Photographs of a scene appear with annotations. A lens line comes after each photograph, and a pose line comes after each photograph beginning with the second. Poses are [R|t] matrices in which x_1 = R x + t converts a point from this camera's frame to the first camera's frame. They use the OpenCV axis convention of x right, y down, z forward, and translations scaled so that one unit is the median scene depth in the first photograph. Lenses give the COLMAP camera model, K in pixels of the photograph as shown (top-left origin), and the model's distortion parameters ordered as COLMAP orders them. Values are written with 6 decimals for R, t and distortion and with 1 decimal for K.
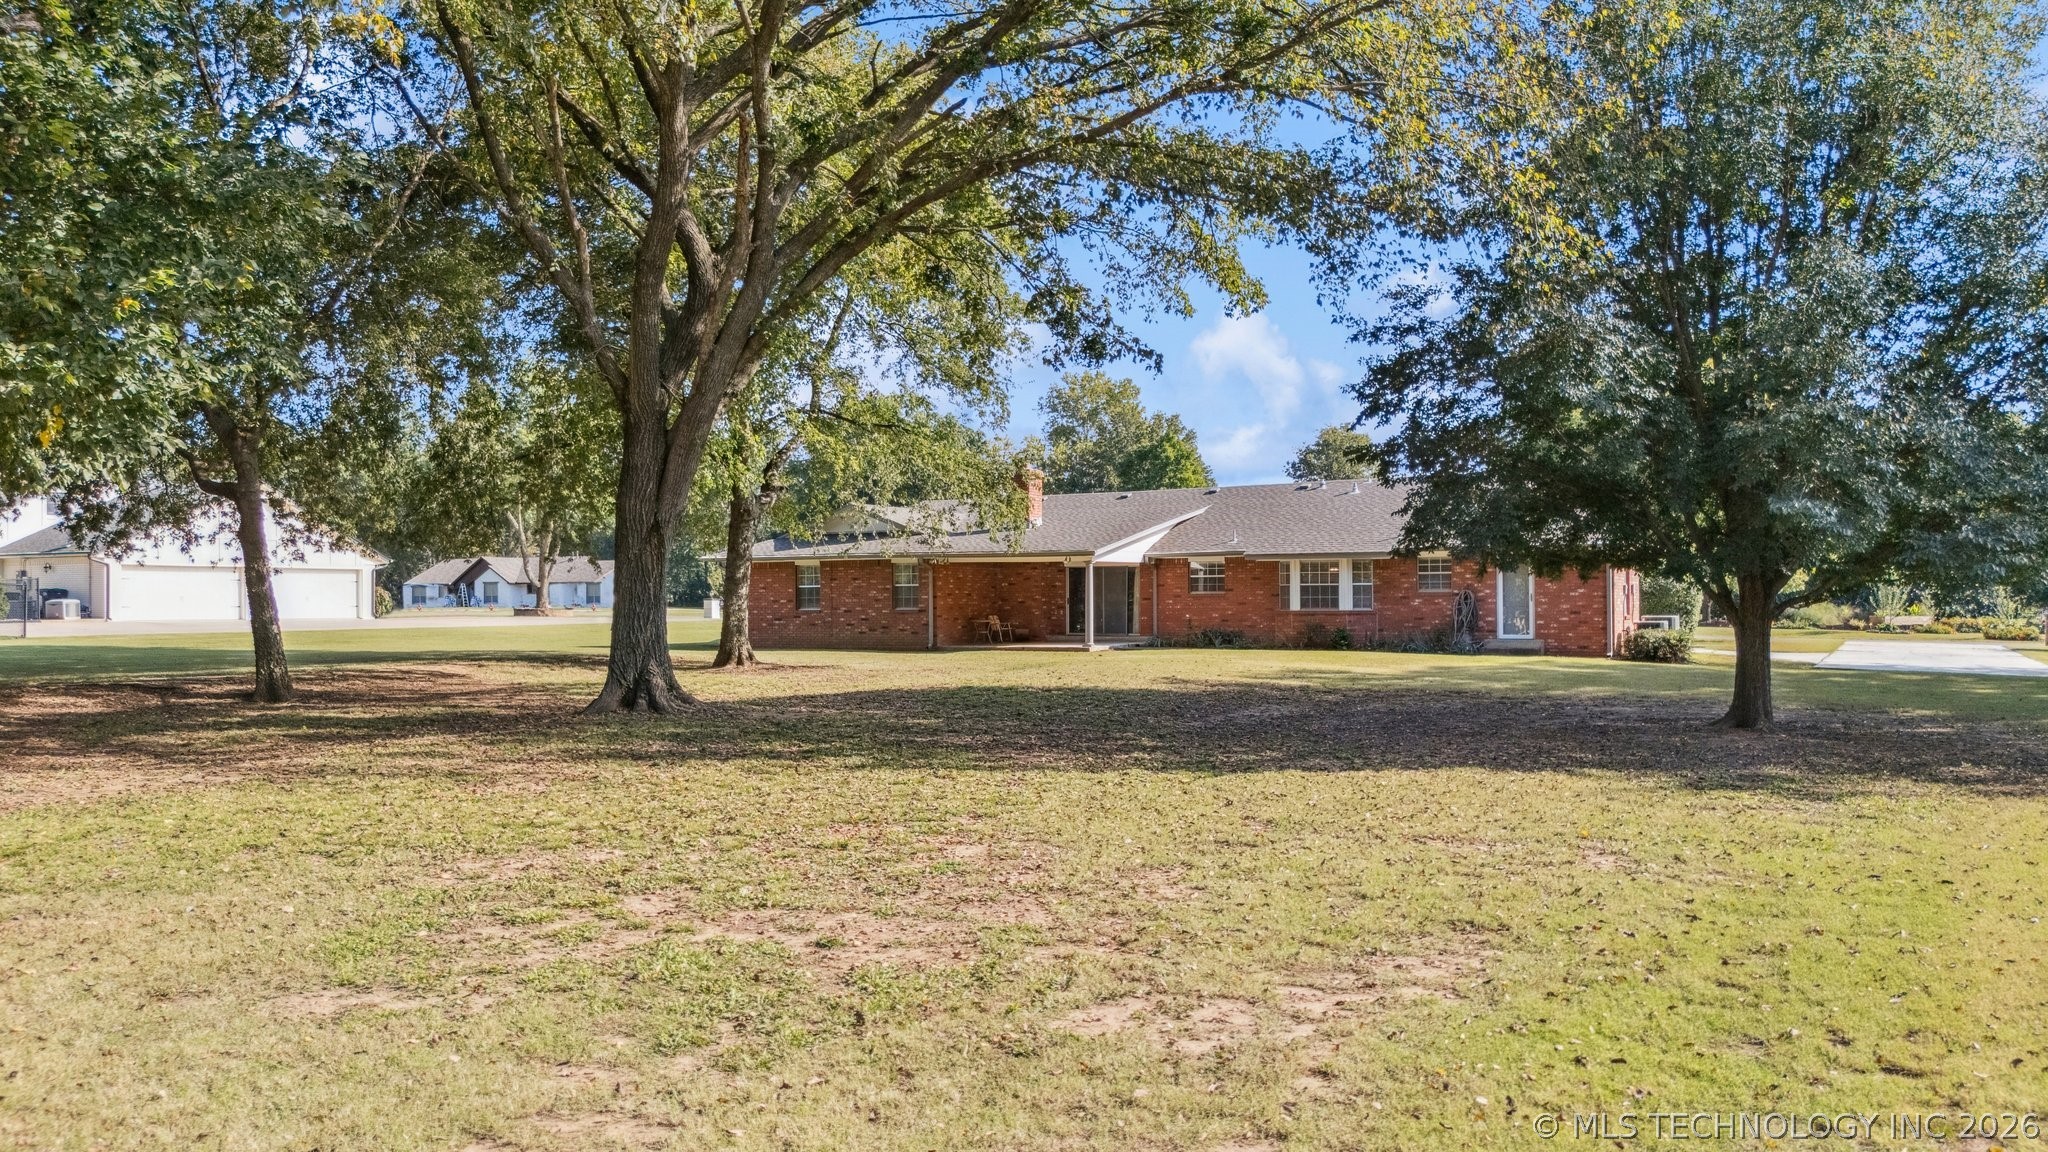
lens RADIAL K [[1629.3, 0, 1024.0], [0, 1629.3, 576.0], [0, 0, 1]] dist [0.058927, -0.056798]
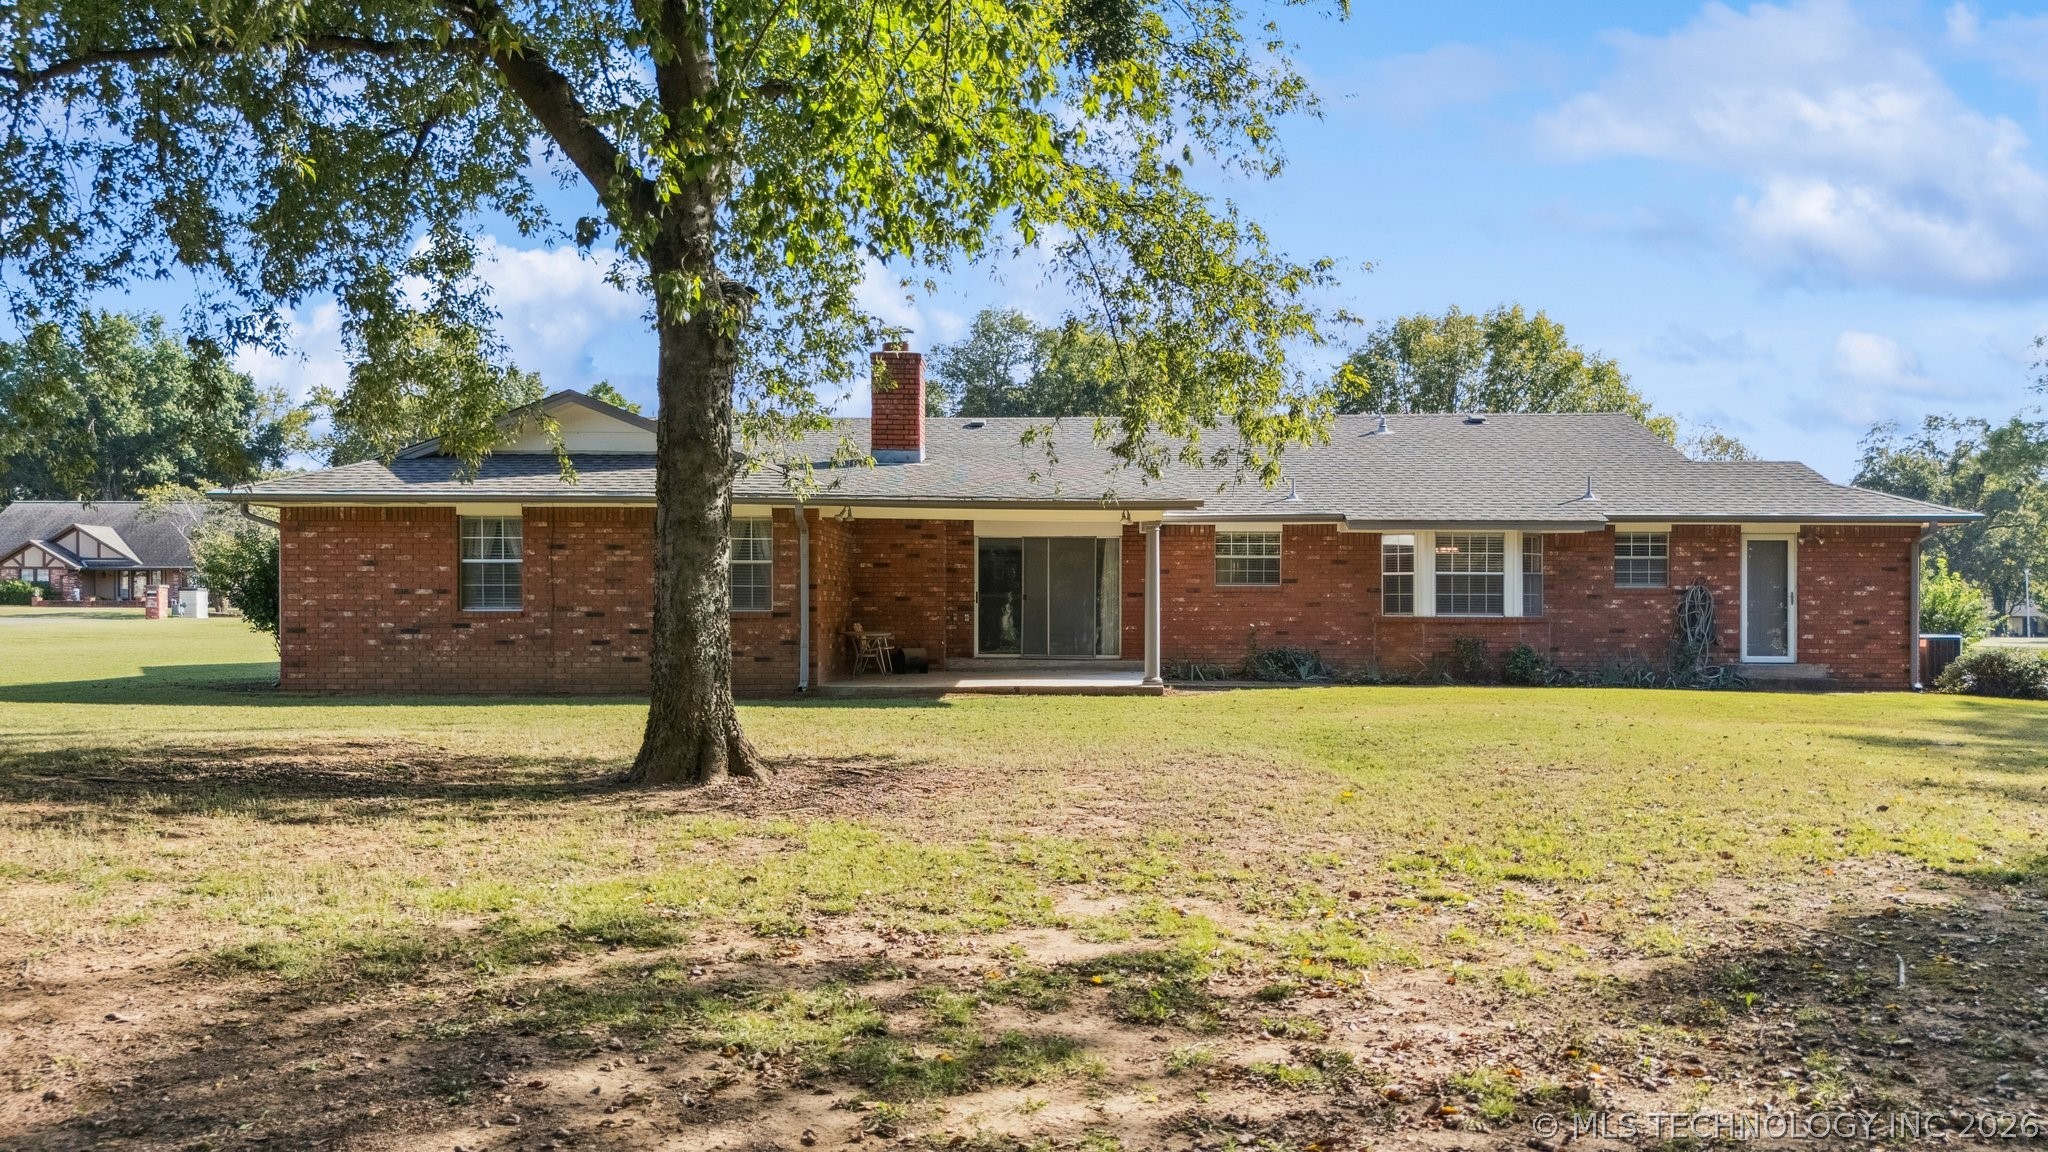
lens RADIAL K [[1629.3, 0, 1024.0], [0, 1629.3, 576.0], [0, 0, 1]] dist [0.058927, -0.056798]
pose [[0.854596, 0.015895, 0.519051, -0.269860], [-0.016296, 0.999860, -0.003787, 0.011038], [-0.519038, -0.005222, 0.854735, 0.570441]]
